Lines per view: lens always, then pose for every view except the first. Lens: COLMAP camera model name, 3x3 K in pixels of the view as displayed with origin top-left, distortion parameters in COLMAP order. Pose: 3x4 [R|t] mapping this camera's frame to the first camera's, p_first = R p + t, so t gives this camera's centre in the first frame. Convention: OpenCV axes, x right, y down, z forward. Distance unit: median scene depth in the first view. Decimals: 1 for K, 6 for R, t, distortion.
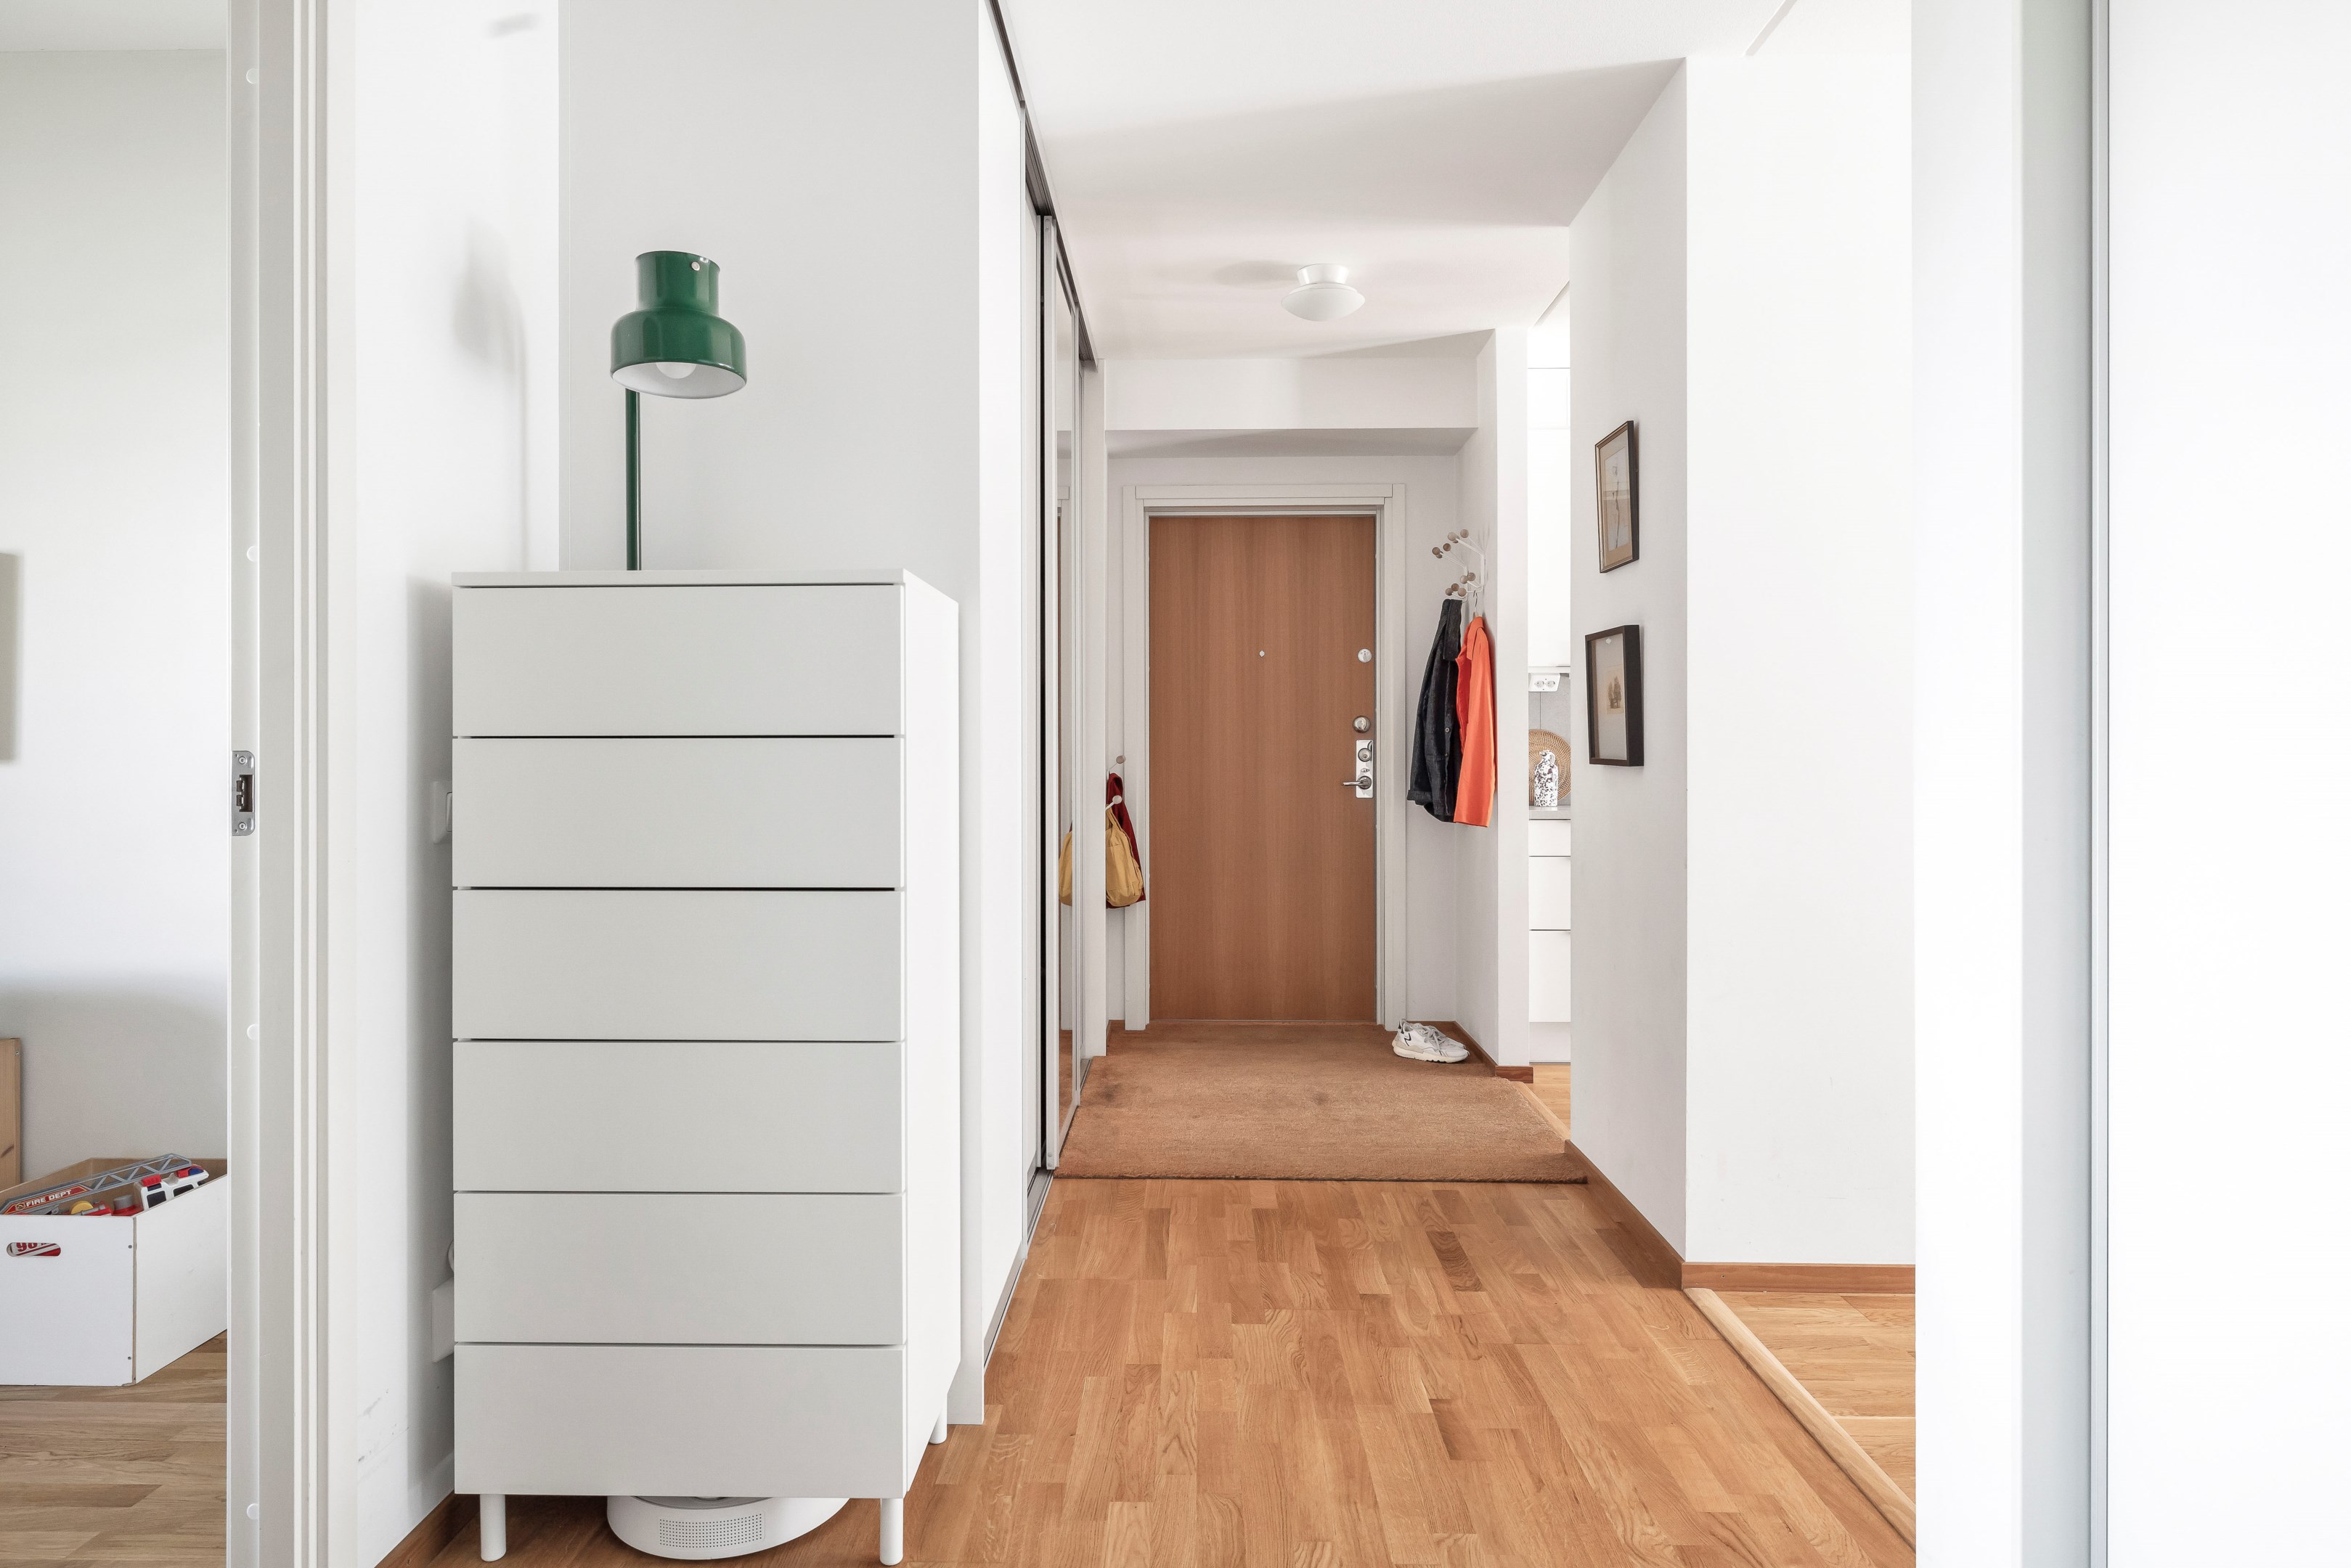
lens RADIAL K [[1425.8, 0, 1174.2], [0, 1425.8, 776.5], [0, 0, 1]] dist [0.006941, -0.000496]
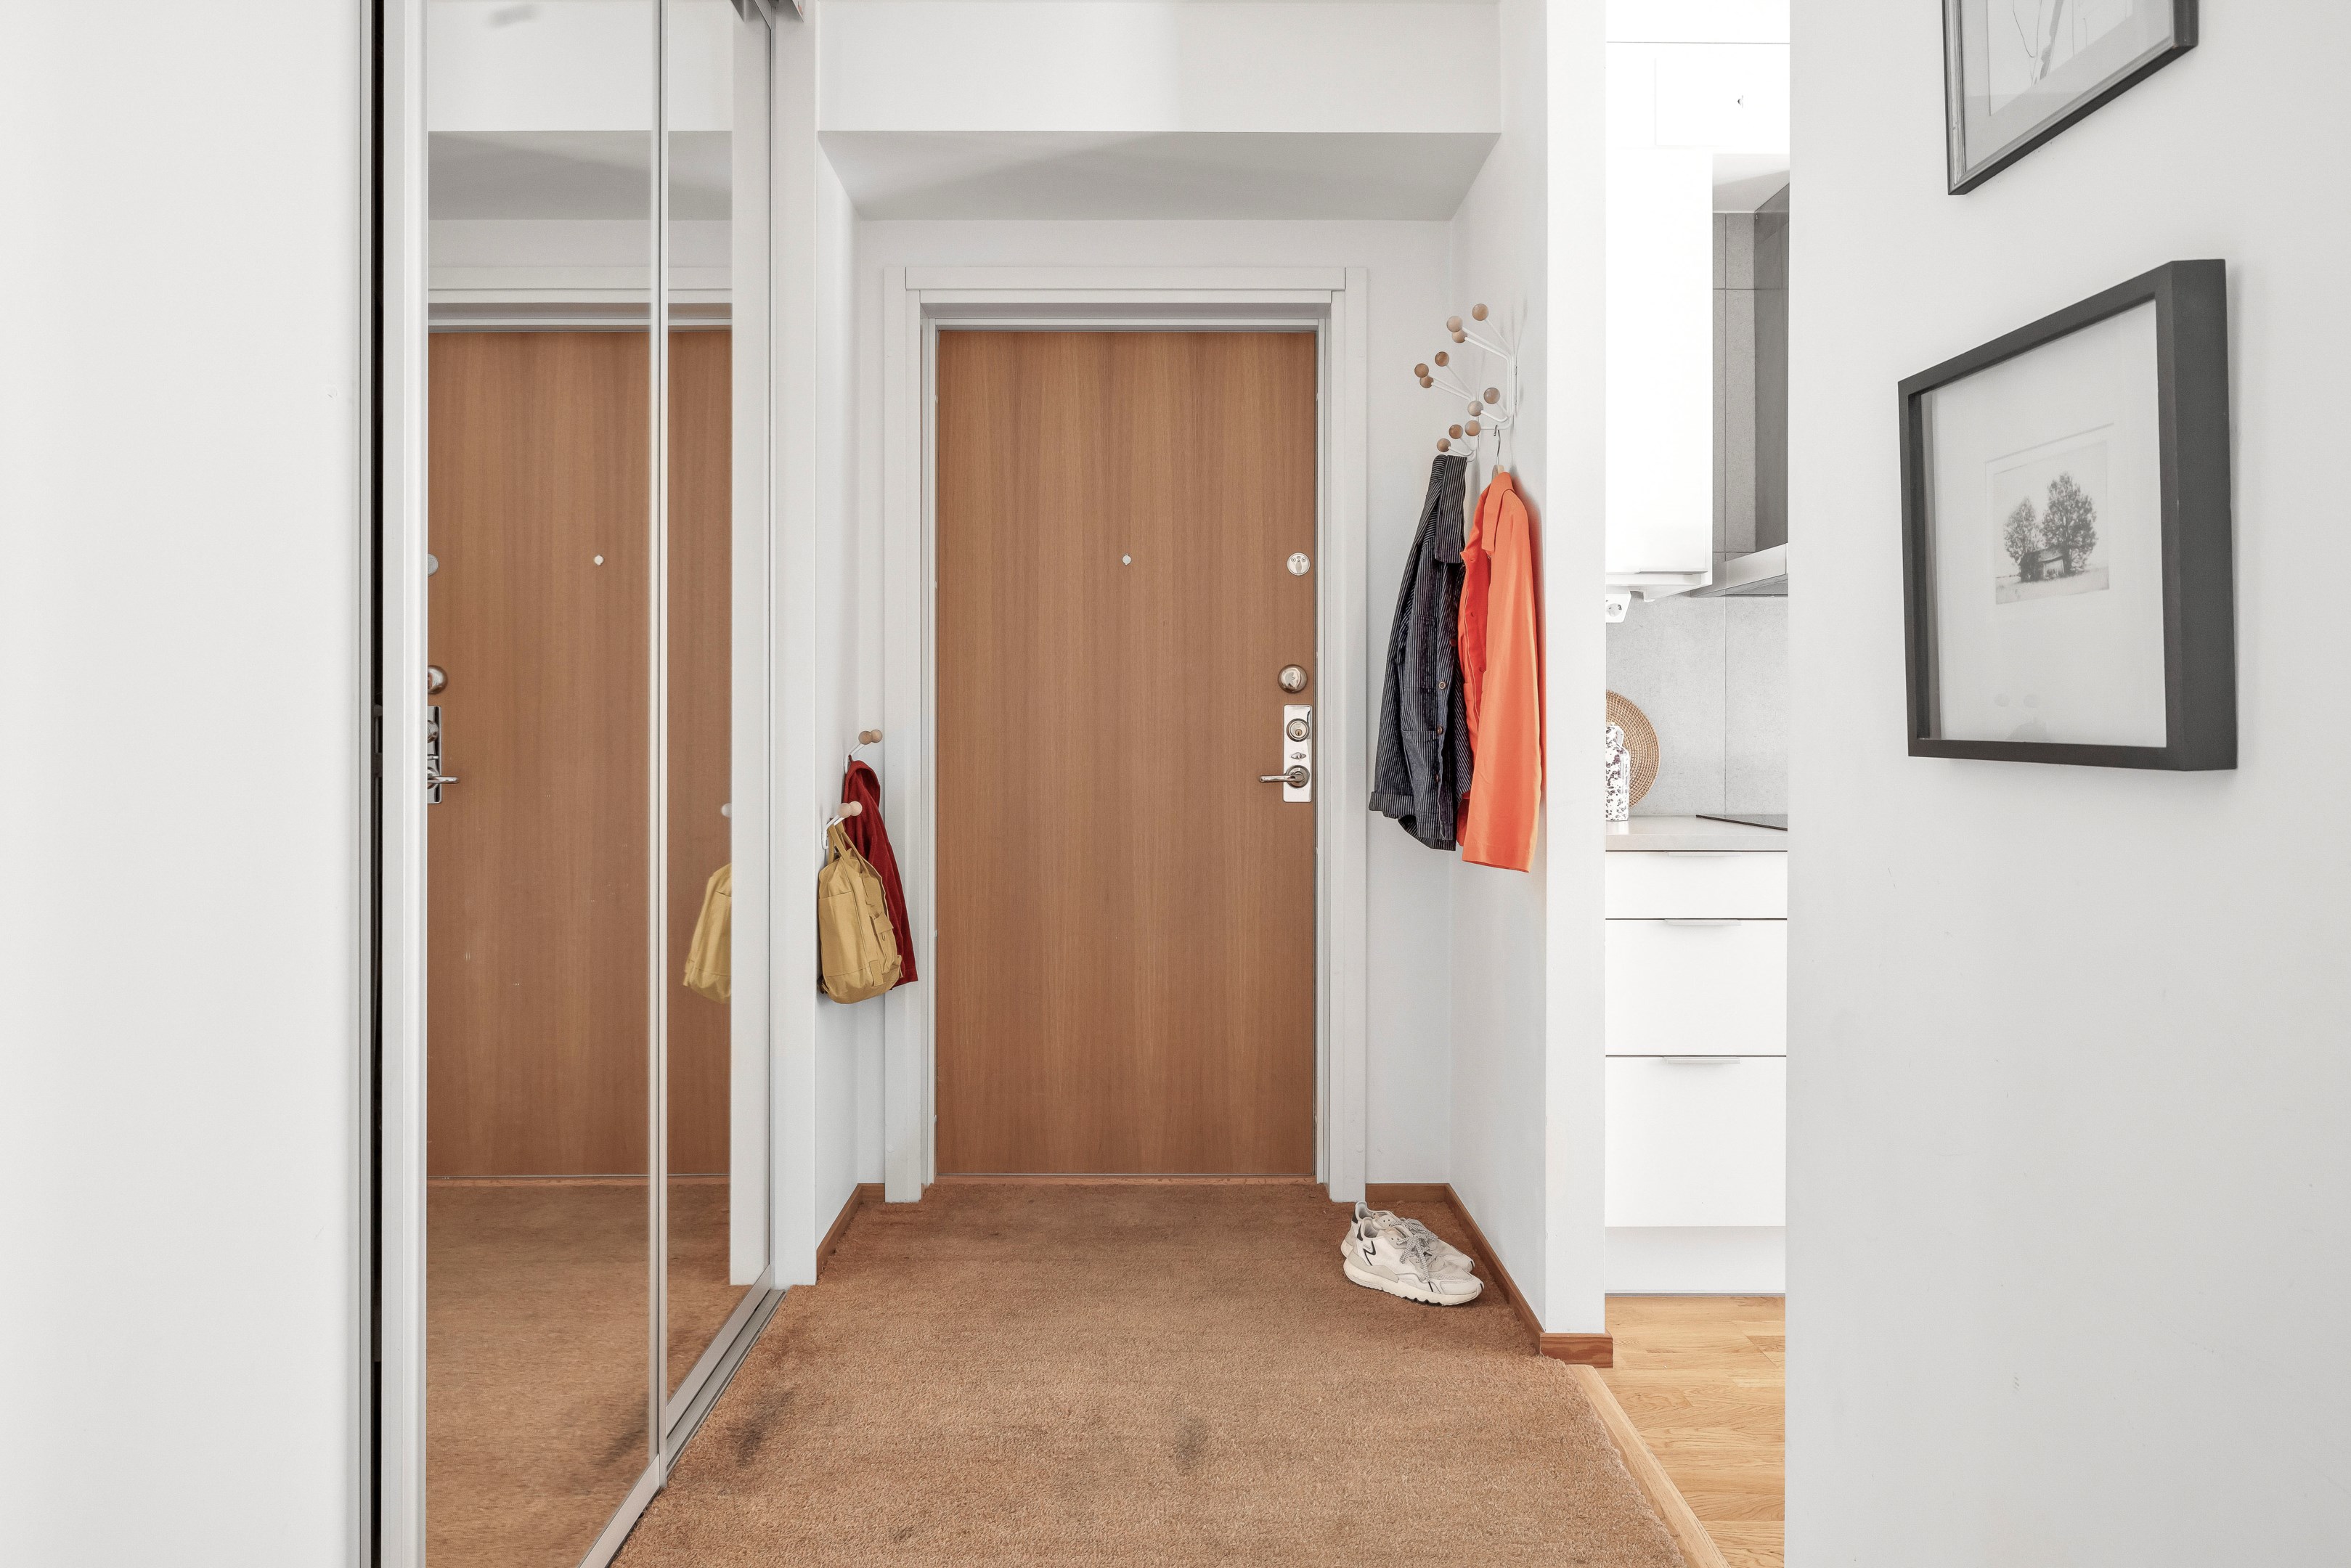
lens RADIAL K [[1263.5, 0, 1179.3], [0, 1263.5, 774.2], [0, 0, 1]] dist [-0.000656, 0.001063]
pose [[0.999820, 0.000820, 0.018977, 0.080130], [-0.001175, 0.999824, 0.018727, -0.007147], [-0.018959, -0.018746, 0.999645, 0.511183]]
